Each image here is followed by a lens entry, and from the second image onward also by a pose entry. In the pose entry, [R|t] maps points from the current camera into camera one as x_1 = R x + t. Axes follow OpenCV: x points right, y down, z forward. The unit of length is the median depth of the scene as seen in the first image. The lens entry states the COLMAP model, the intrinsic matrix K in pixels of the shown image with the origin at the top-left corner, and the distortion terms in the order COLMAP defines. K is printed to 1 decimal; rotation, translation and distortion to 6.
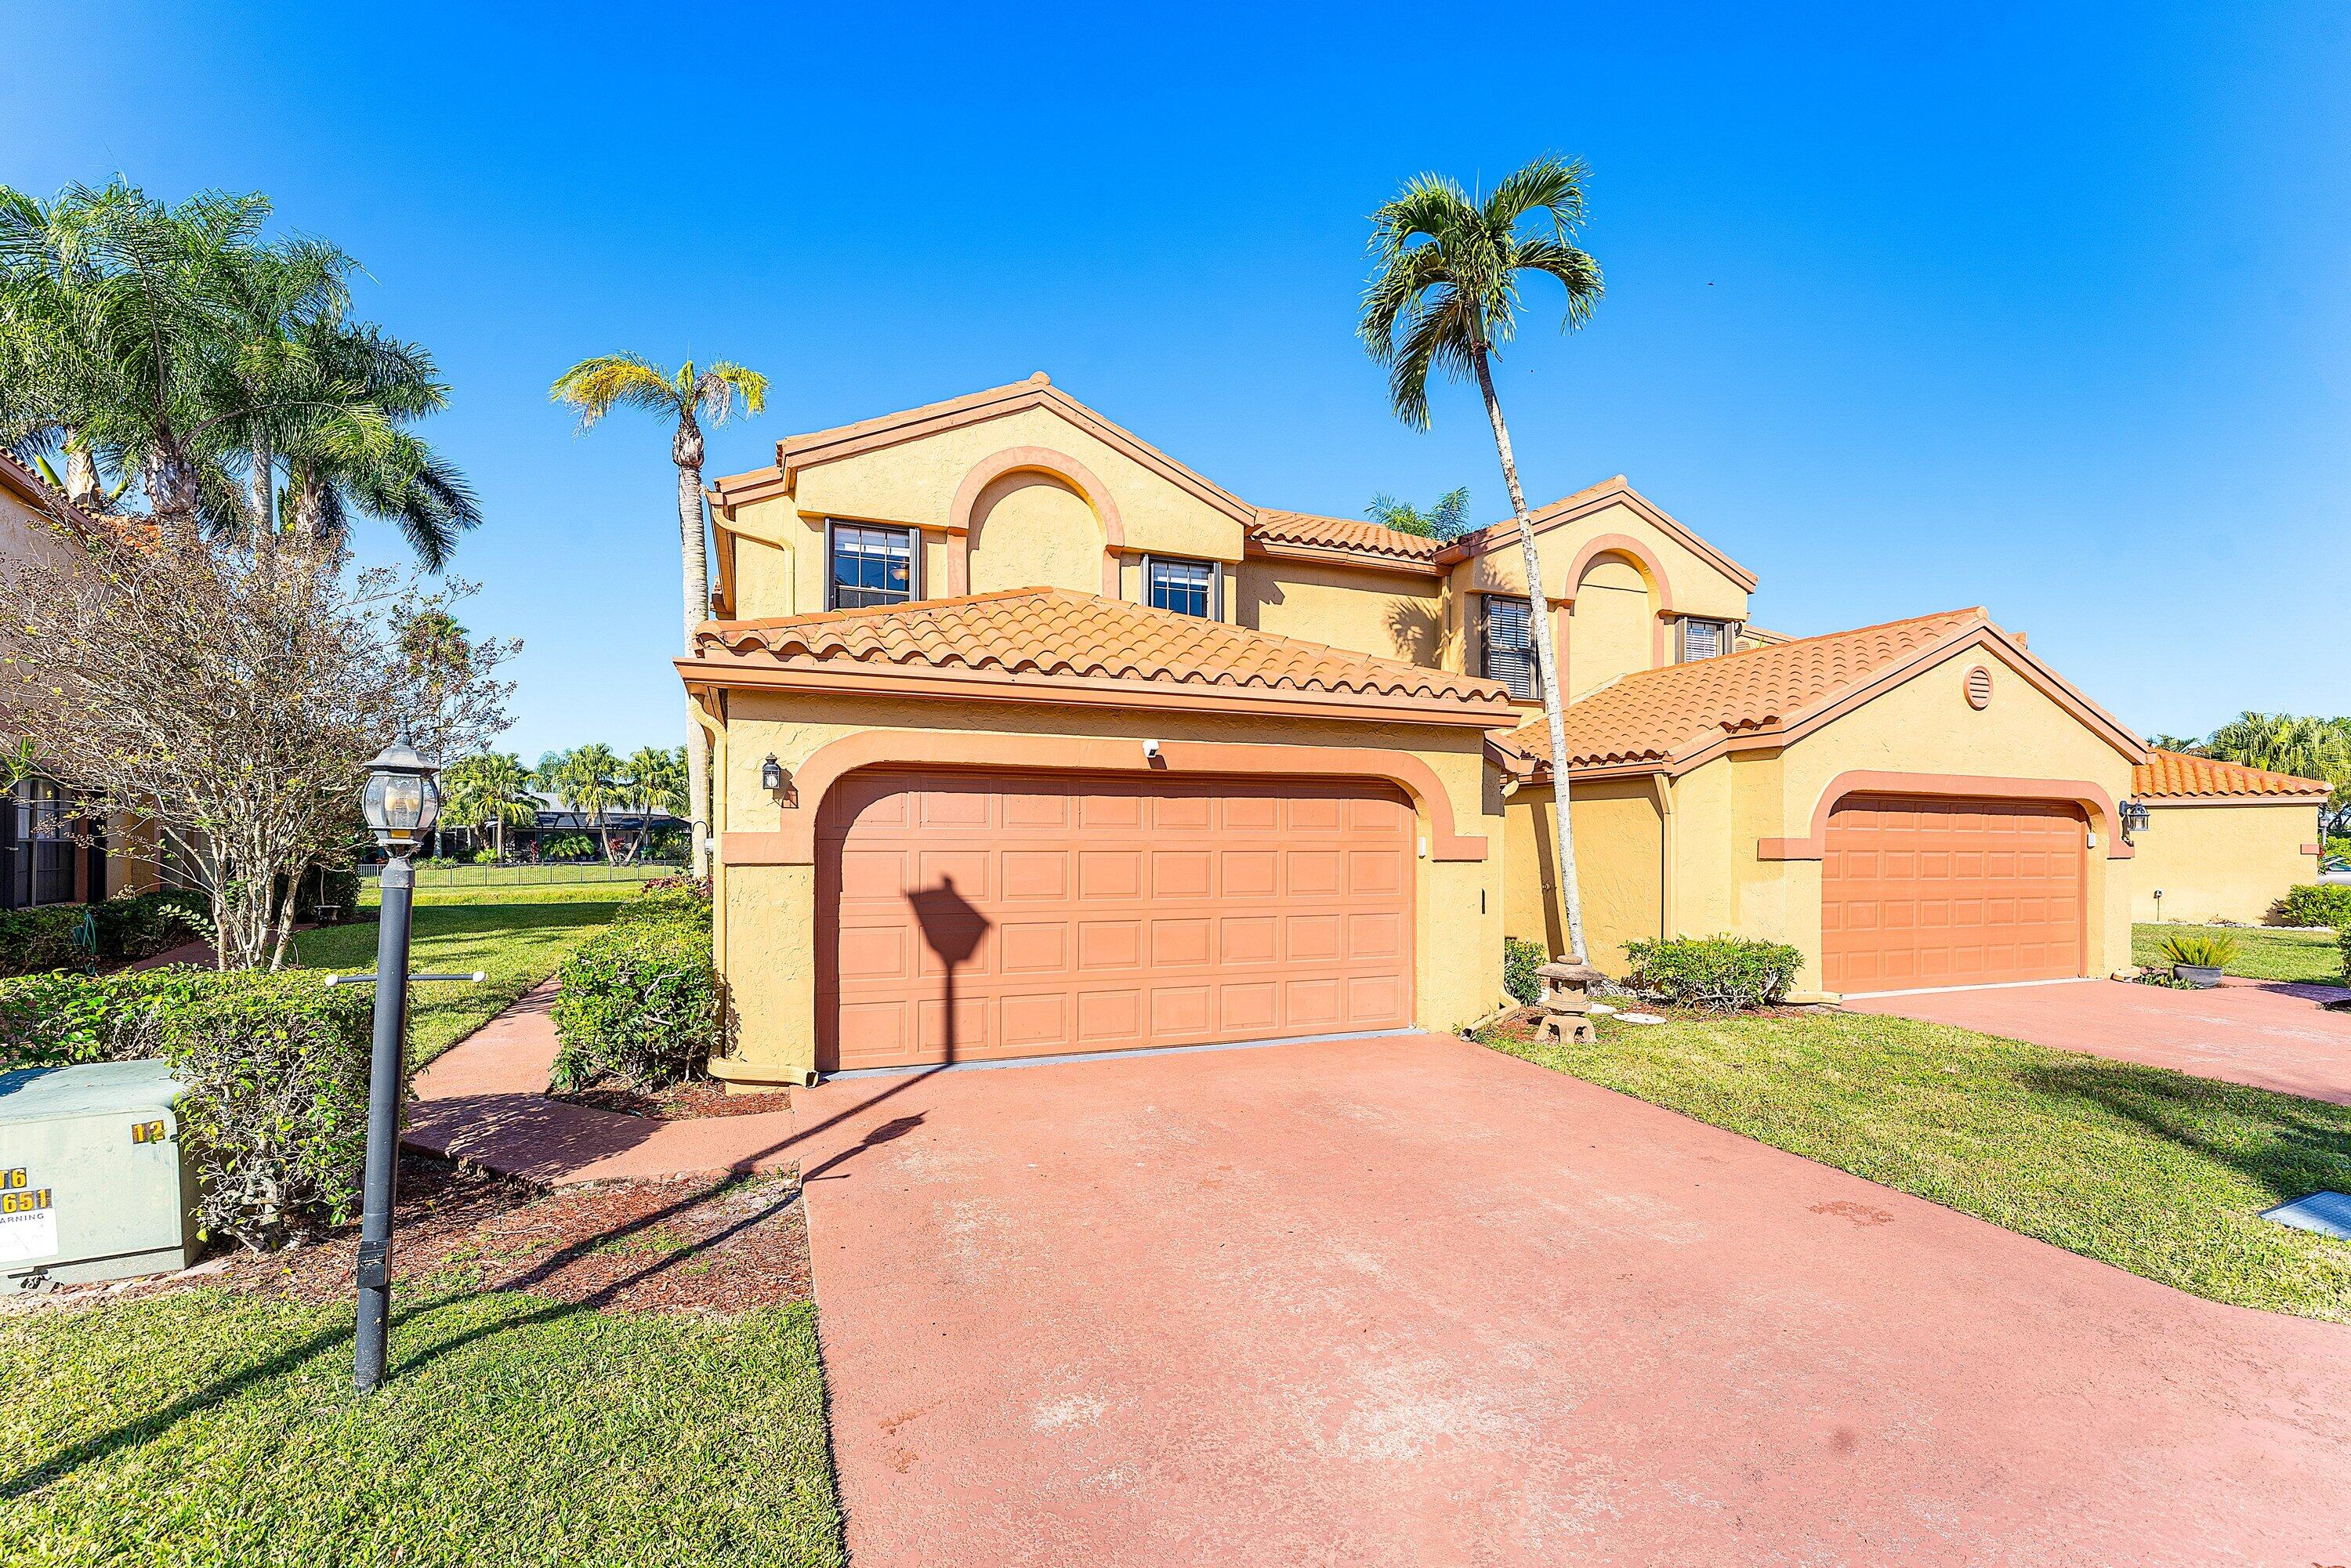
lens RADIAL K [[974.9, 0, 1177.0], [0, 974.9, 794.9], [0, 0, 1]] dist [0.002537, -0.003481]
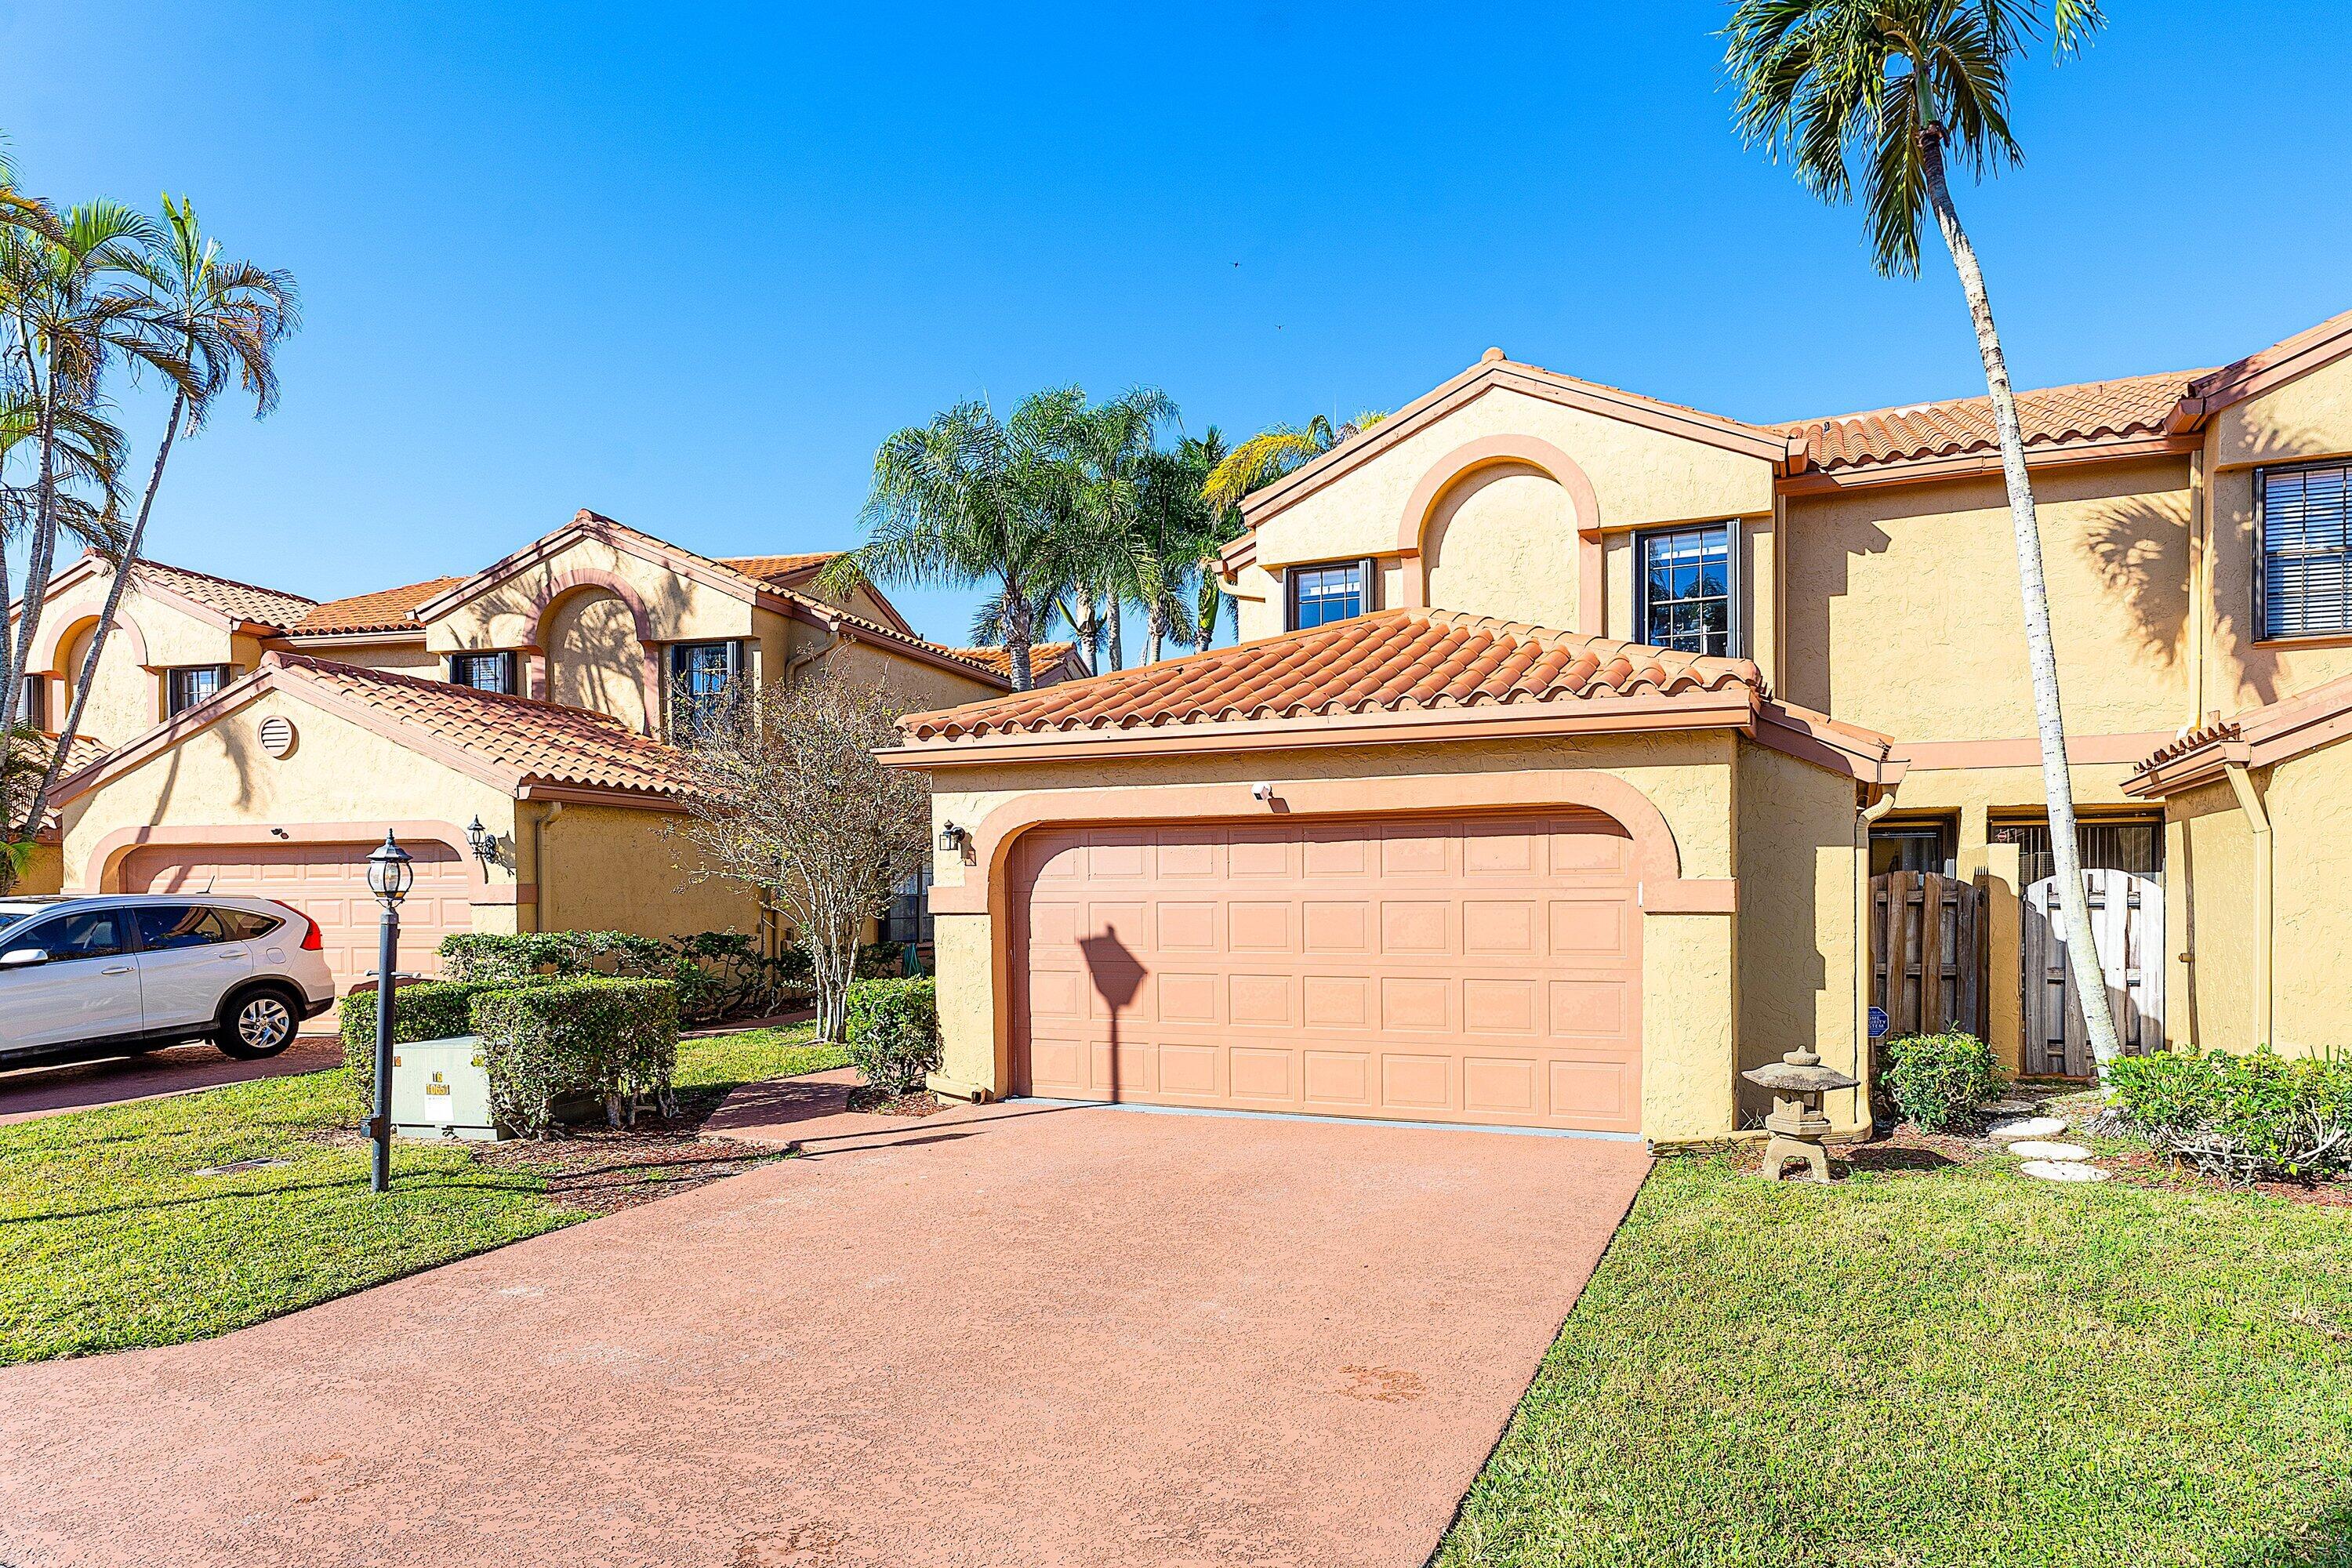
lens RADIAL K [[1248.0, 0, 1474.5], [0, 1248.0, 843.7], [0, 0, 1]] dist [-0.001108, -0.001233]
pose [[0.763233, -0.031548, -0.645353, 0.588560], [0.040006, 0.999198, -0.001532, 0.007904], [0.644884, -0.024649, 0.763883, 0.140534]]
